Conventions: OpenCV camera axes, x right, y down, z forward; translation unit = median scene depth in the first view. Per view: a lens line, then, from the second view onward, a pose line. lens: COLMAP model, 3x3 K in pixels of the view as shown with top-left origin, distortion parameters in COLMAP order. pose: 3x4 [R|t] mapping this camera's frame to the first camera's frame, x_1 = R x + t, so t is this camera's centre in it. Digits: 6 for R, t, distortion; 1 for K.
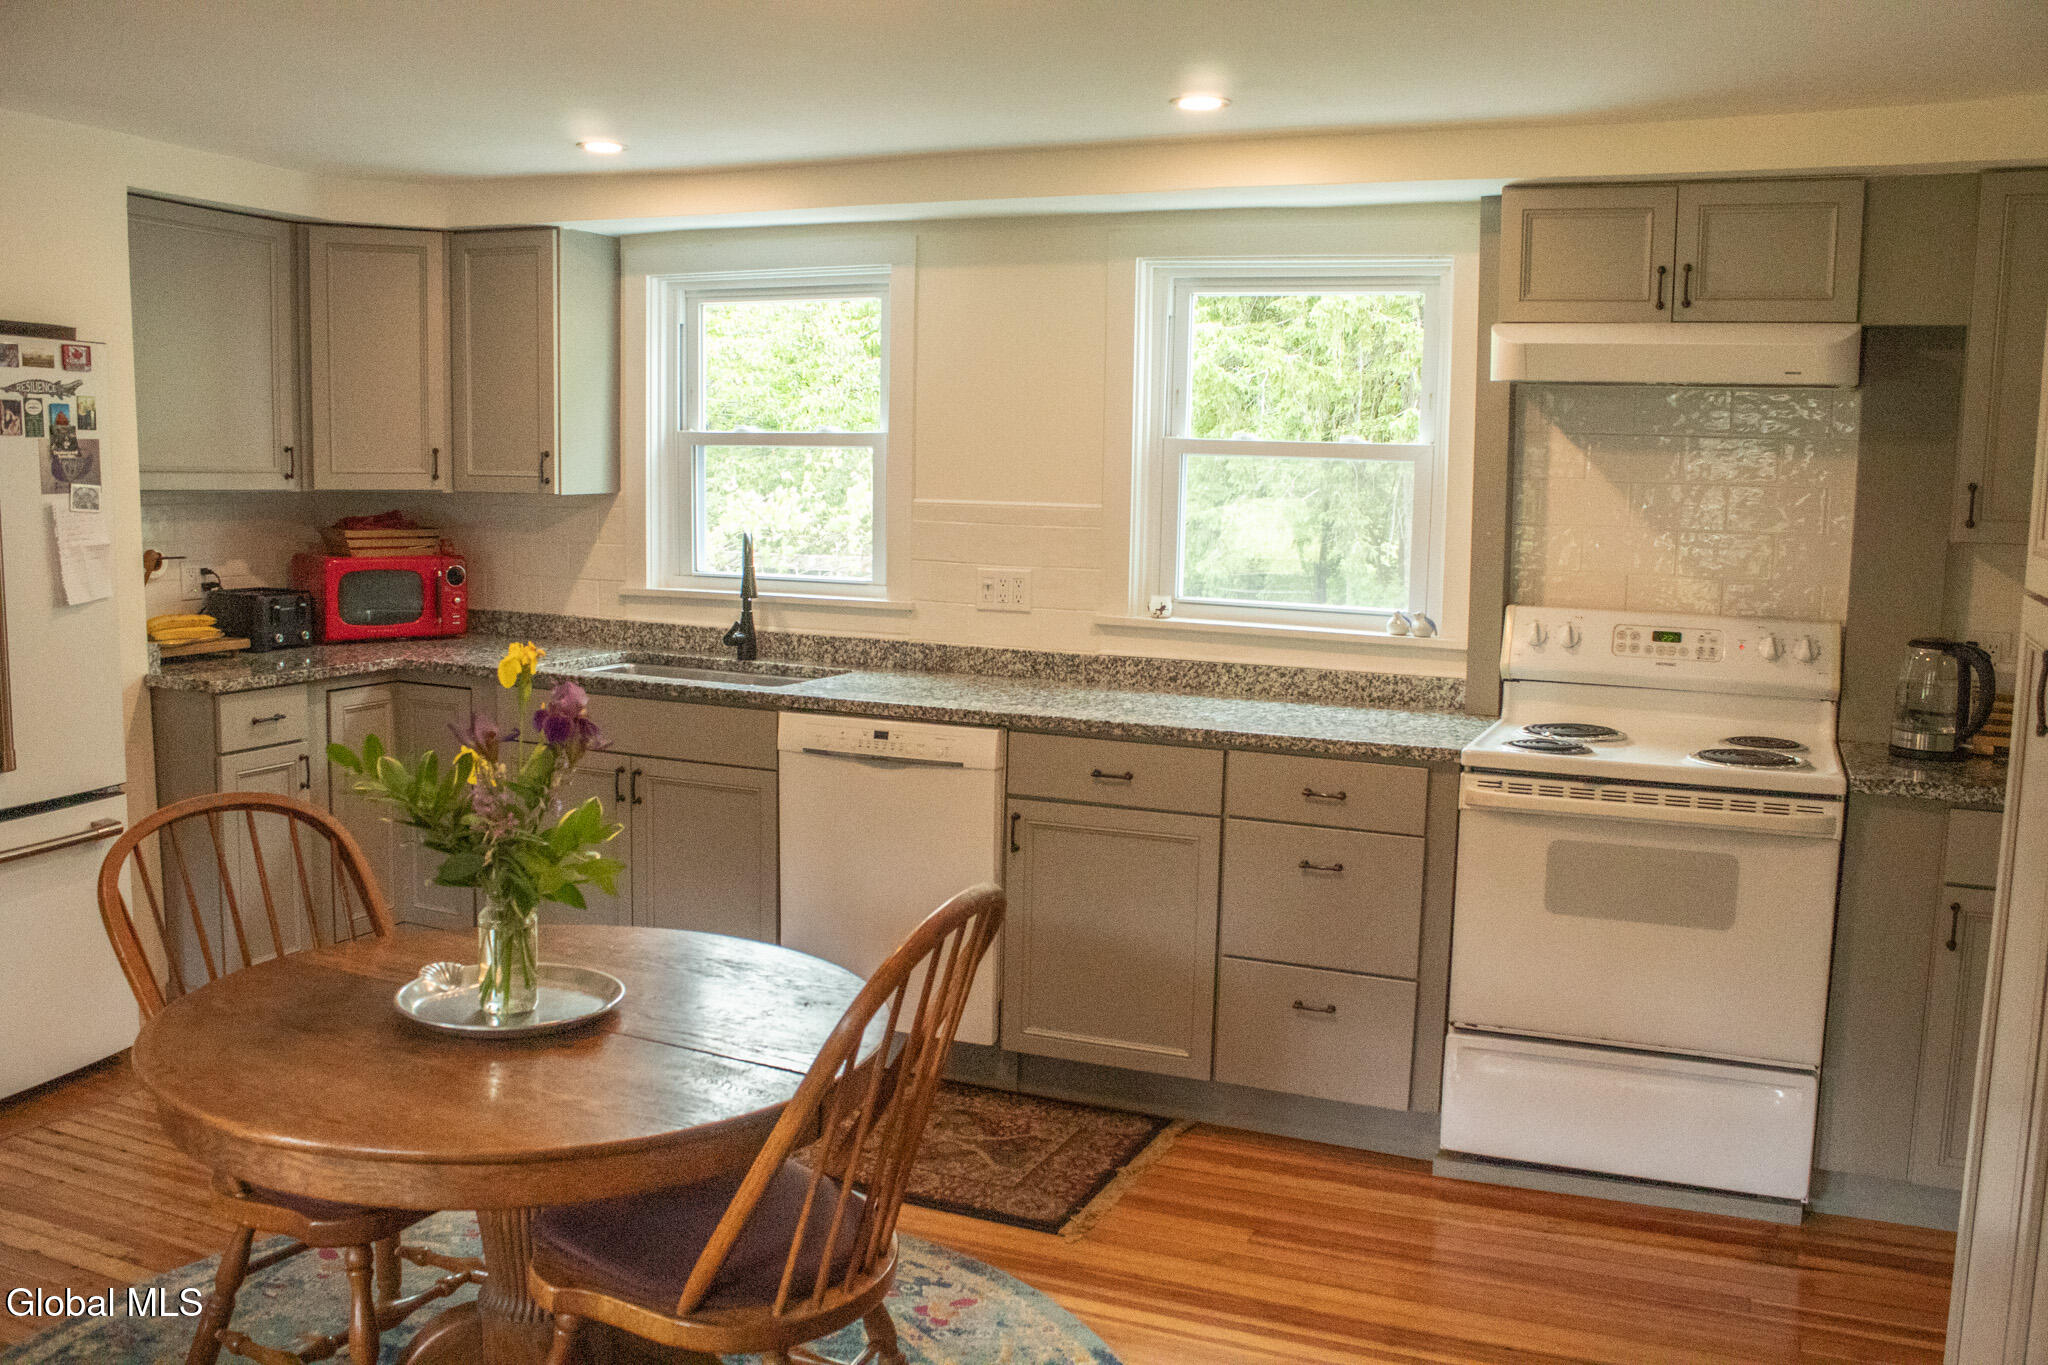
lens RADIAL K [[1737.4, 0, 1035.8], [0, 1737.4, 684.0], [0, 0, 1]] dist [-0.164070, 0.149708]
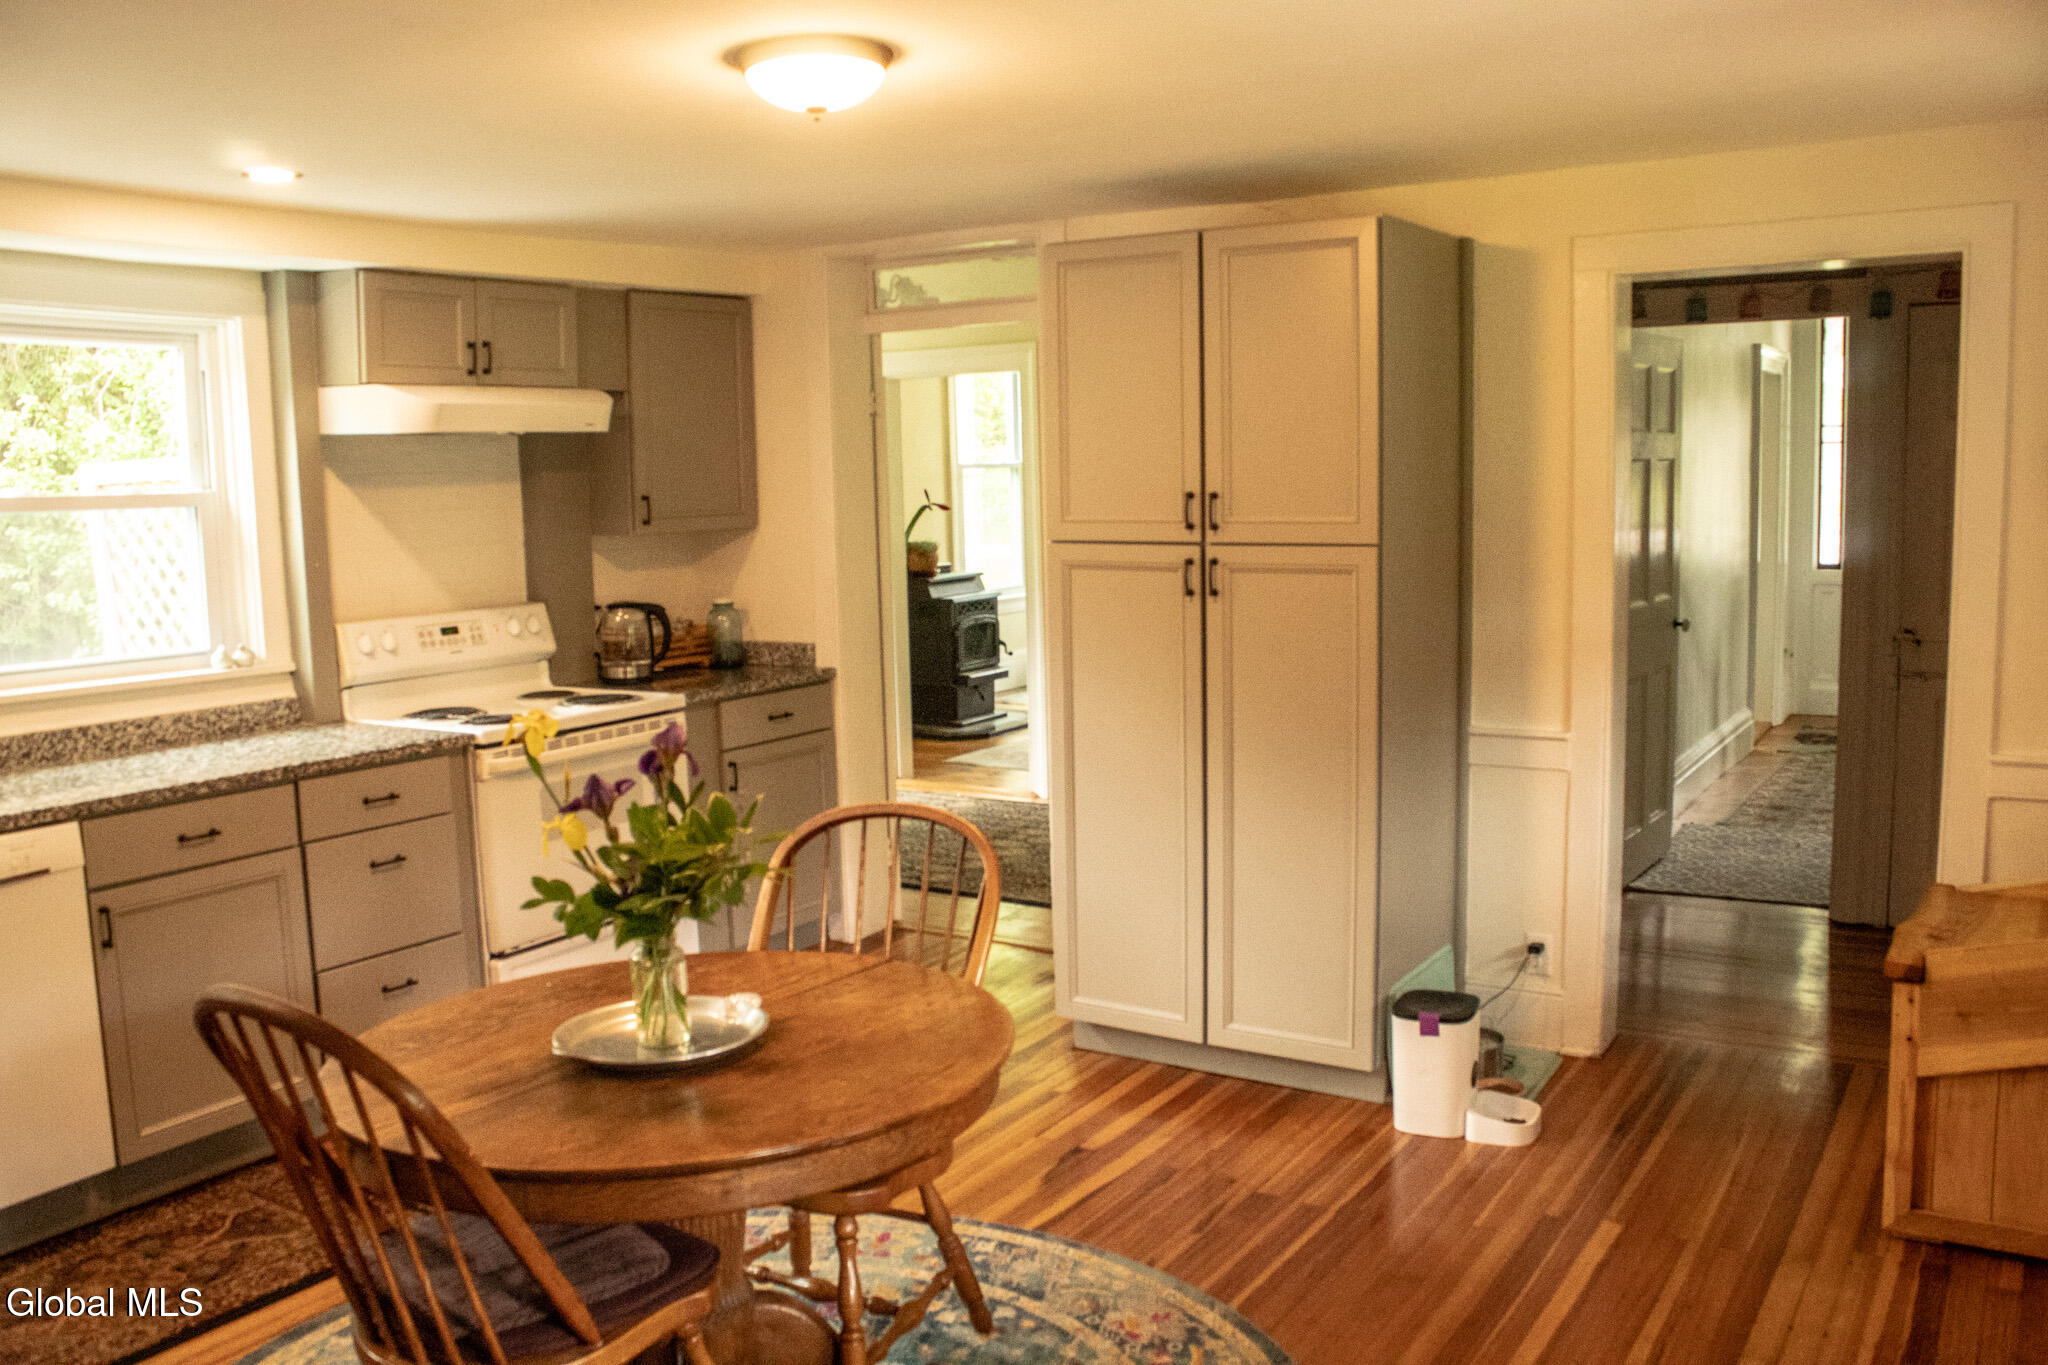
lens RADIAL K [[1737.4, 0, 1043.6], [0, 1737.4, 692.7], [0, 0, 1]] dist [-0.164070, 0.149708]
pose [[0.153813, -0.148204, 0.976922, -0.782312], [0.150409, 0.980678, 0.125093, -0.072756], [-0.976585, 0.127697, 0.173132, 0.342837]]
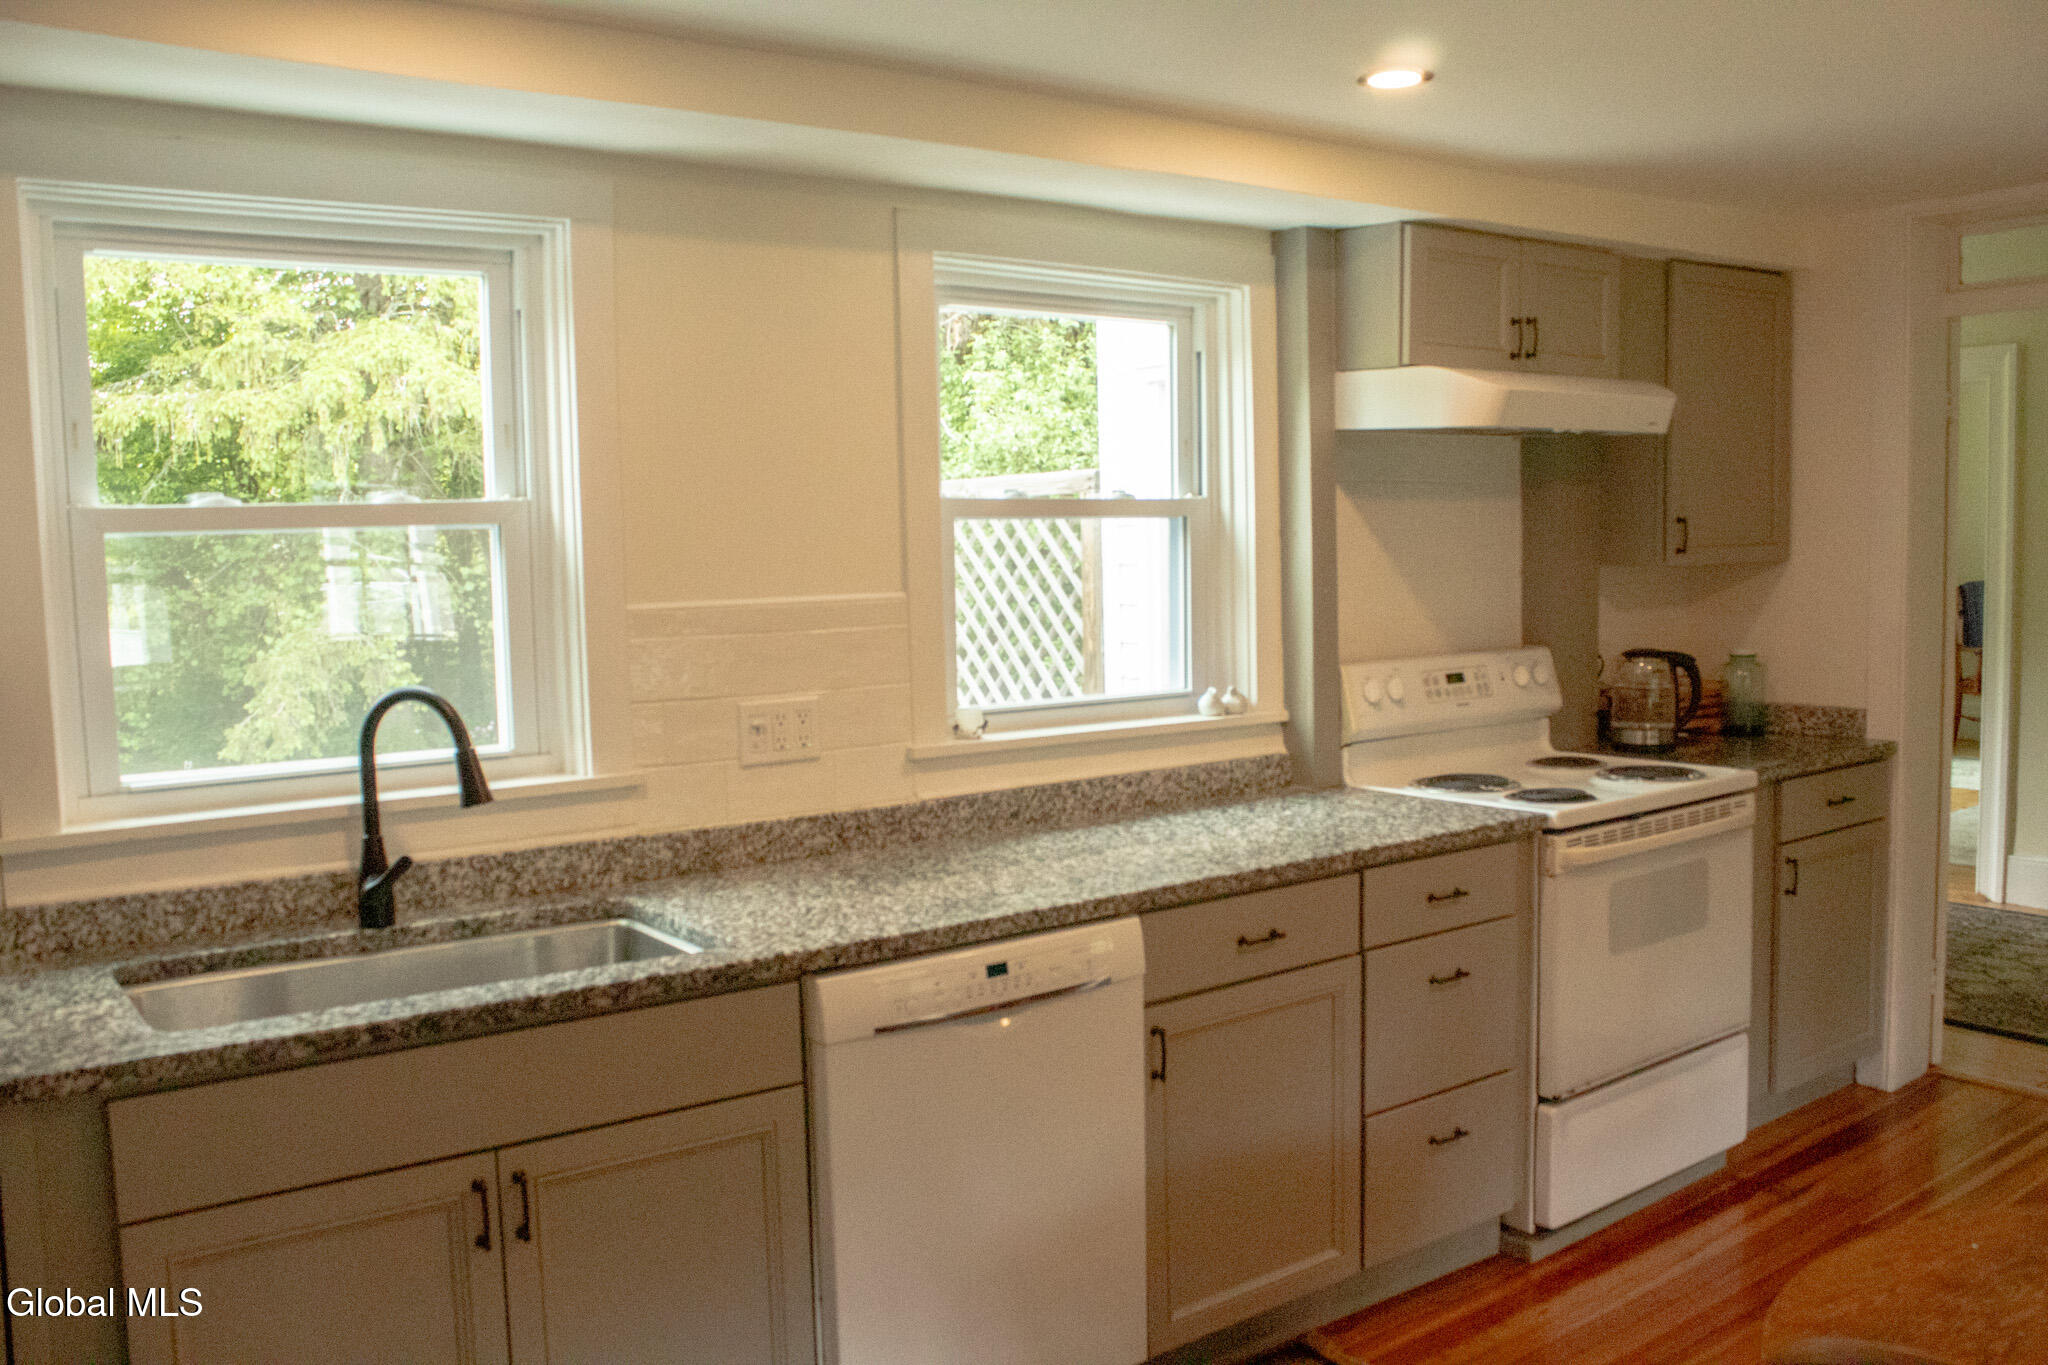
lens RADIAL K [[1737.4, 0, 1037.9], [0, 1737.4, 687.5], [0, 0, 1]] dist [-0.164070, 0.149708]
pose [[0.494893, -0.108117, 0.862201, -0.623599], [0.139833, 0.989207, 0.043780, -0.099239], [-0.857629, 0.098898, 0.504670, 0.671100]]
